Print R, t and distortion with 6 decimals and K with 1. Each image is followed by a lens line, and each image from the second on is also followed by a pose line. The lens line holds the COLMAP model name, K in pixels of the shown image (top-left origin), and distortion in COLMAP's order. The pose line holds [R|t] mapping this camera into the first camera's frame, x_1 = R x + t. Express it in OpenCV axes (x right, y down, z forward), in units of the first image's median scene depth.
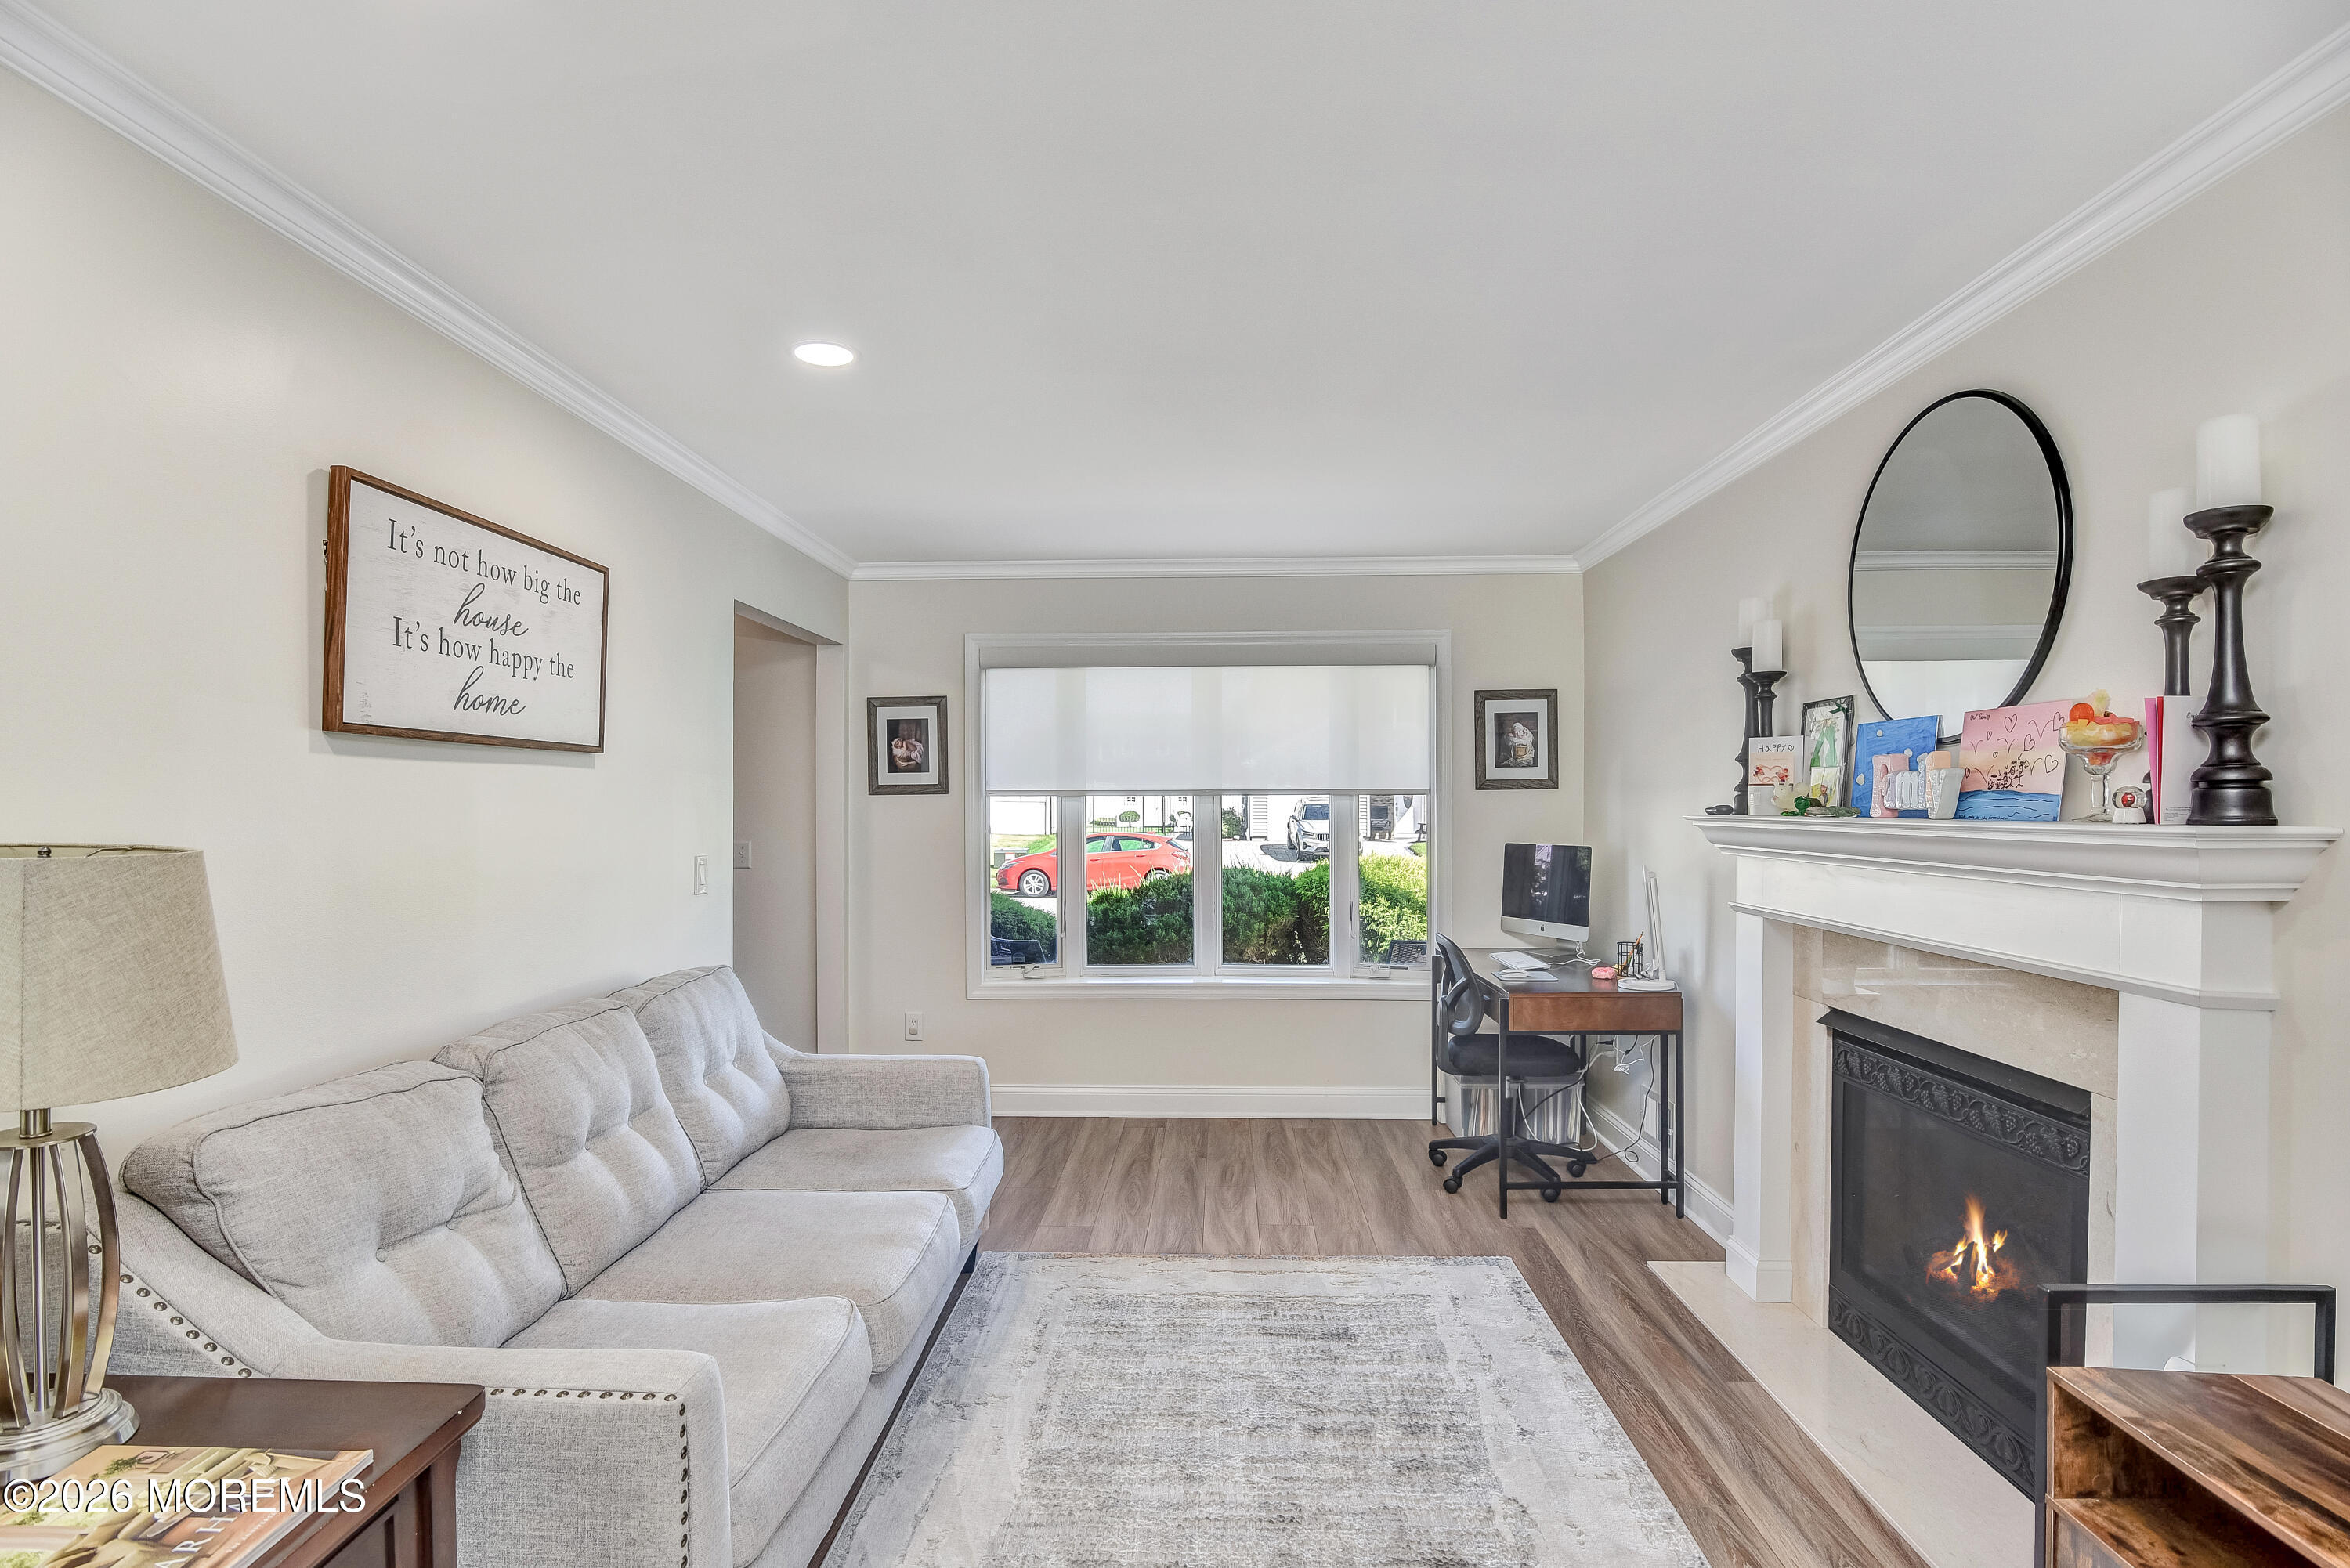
lens RADIAL K [[1203.5, 0, 1148.8], [0, 1203.5, 799.1], [0, 0, 1]] dist [-0.022234, -0.002059]
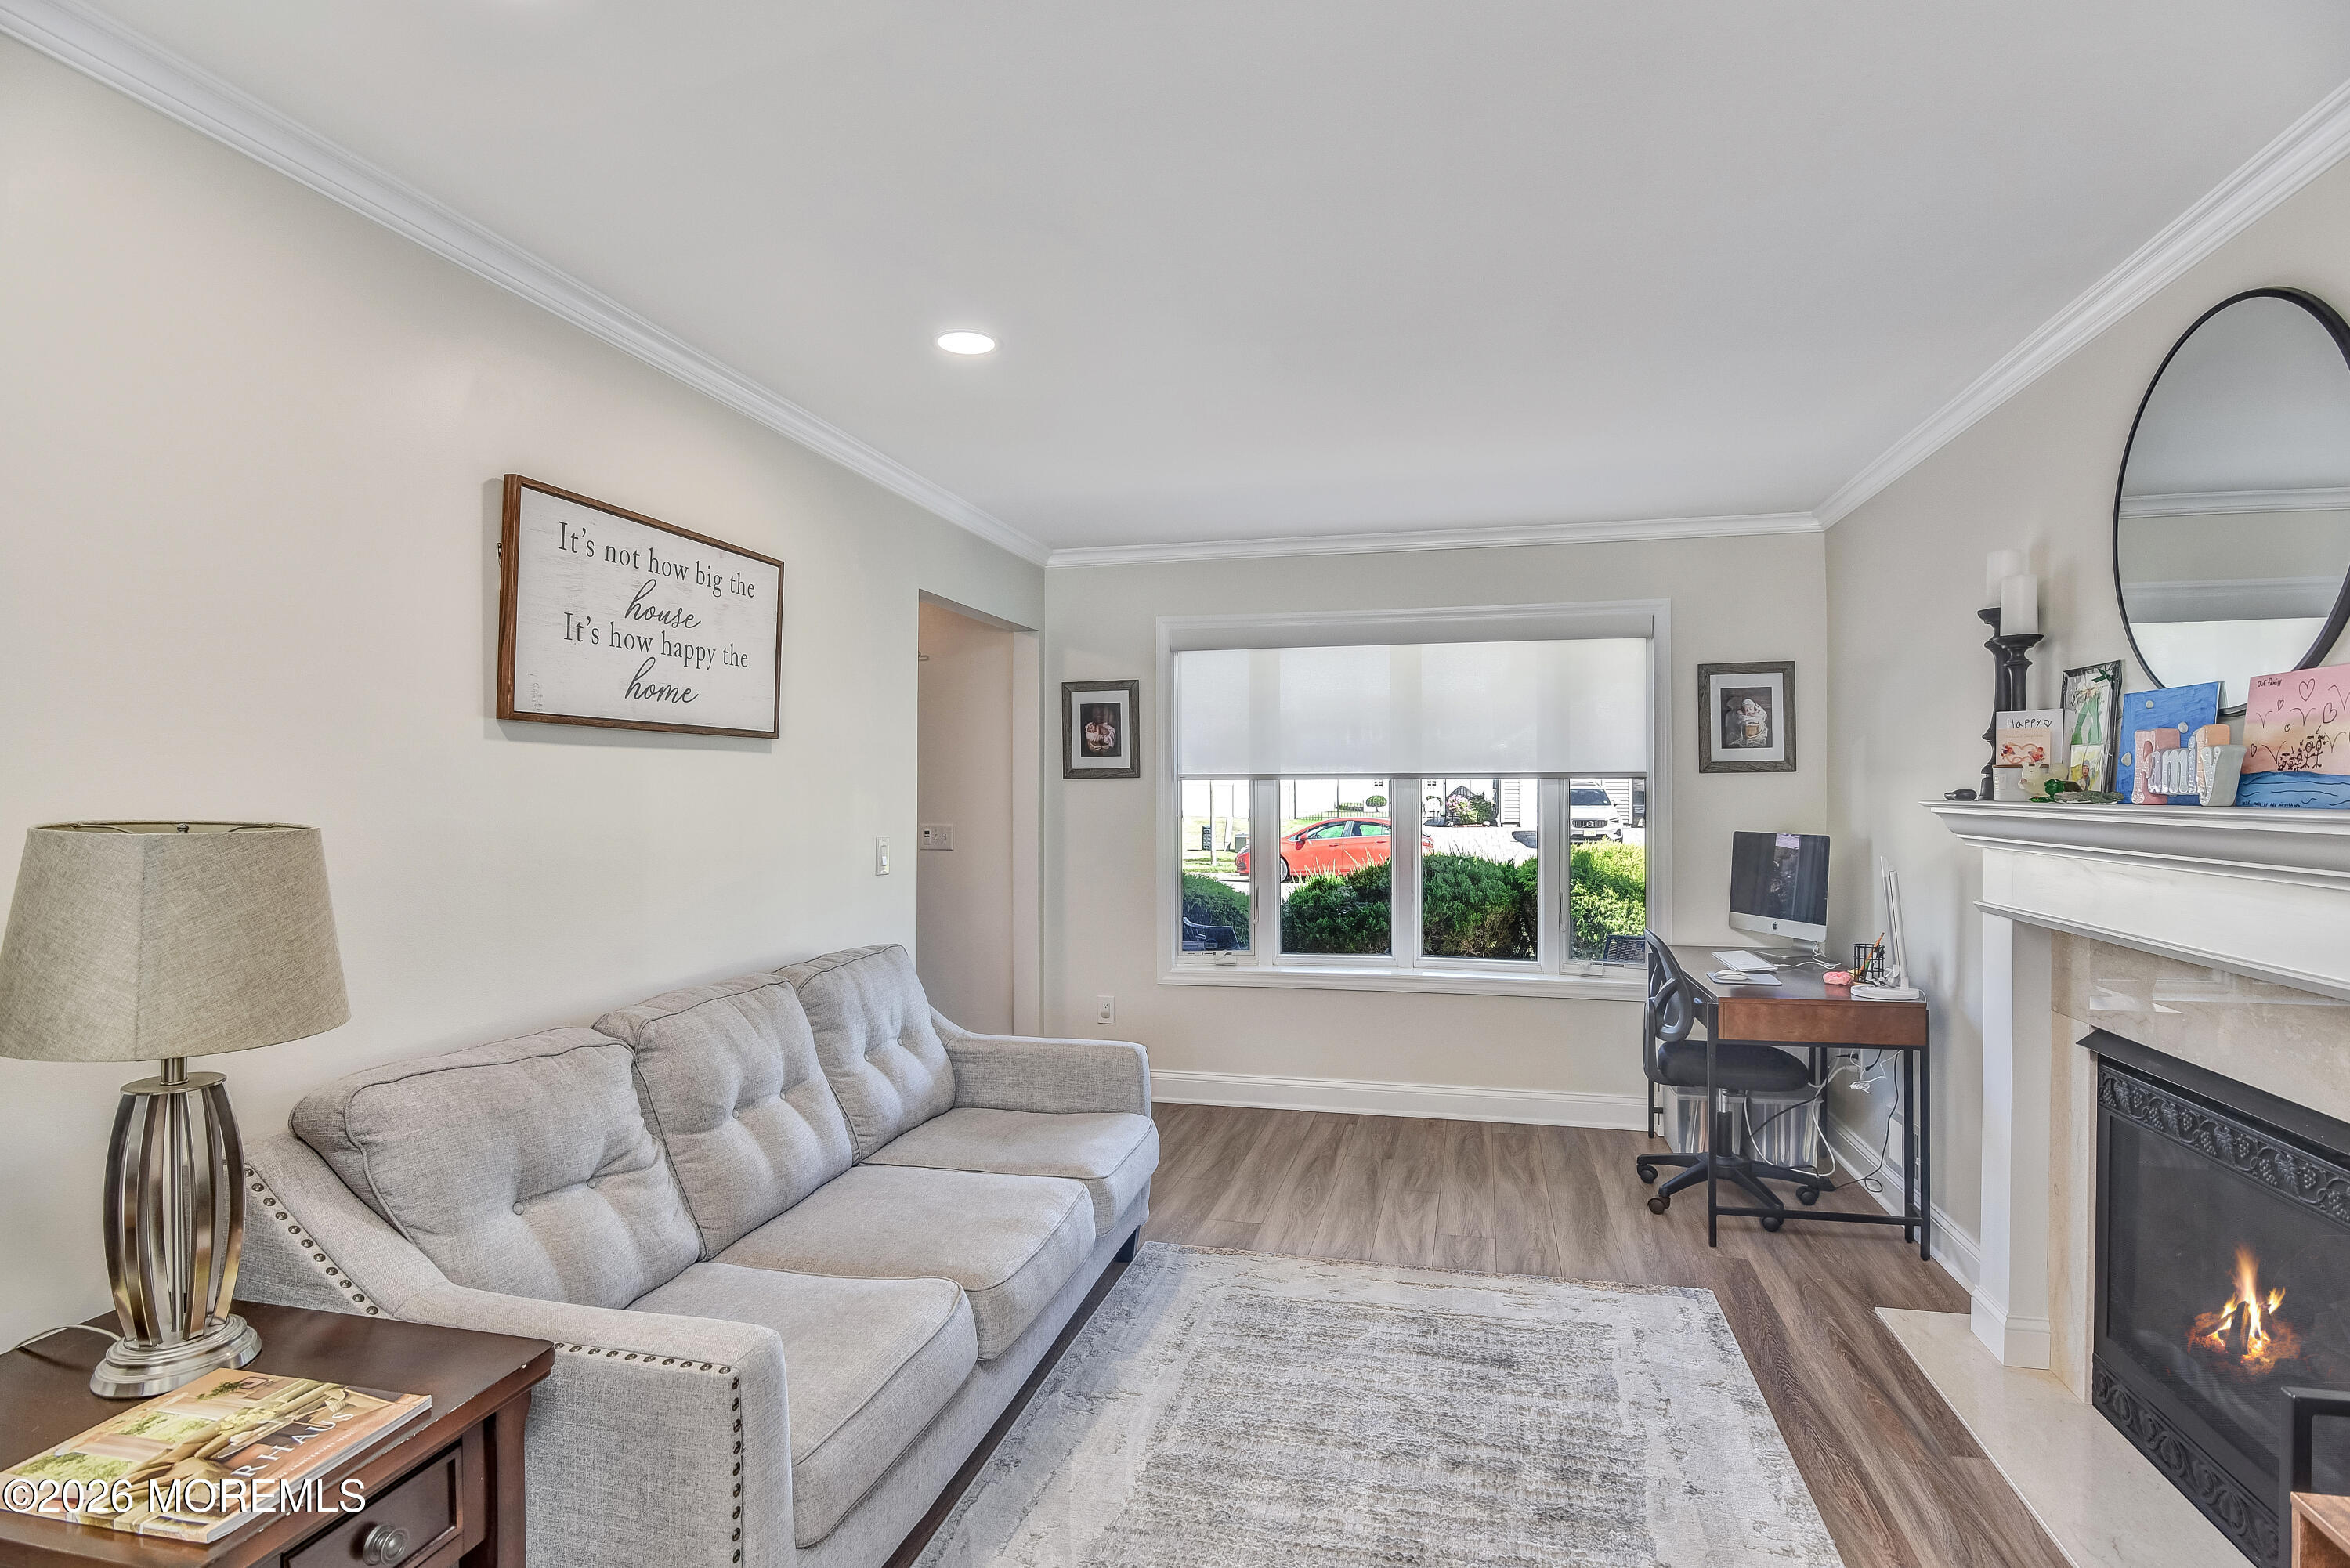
lens RADIAL K [[1203.5, 0, 1191.1], [0, 1203.5, 776.6], [0, 0, 1]] dist [-0.022234, -0.002059]
pose [[0.980568, -0.000849, -0.196178, 0.118135], [-0.000324, 0.999982, -0.005948, 0.001096], [0.196180, 0.005896, 0.980550, 0.048698]]
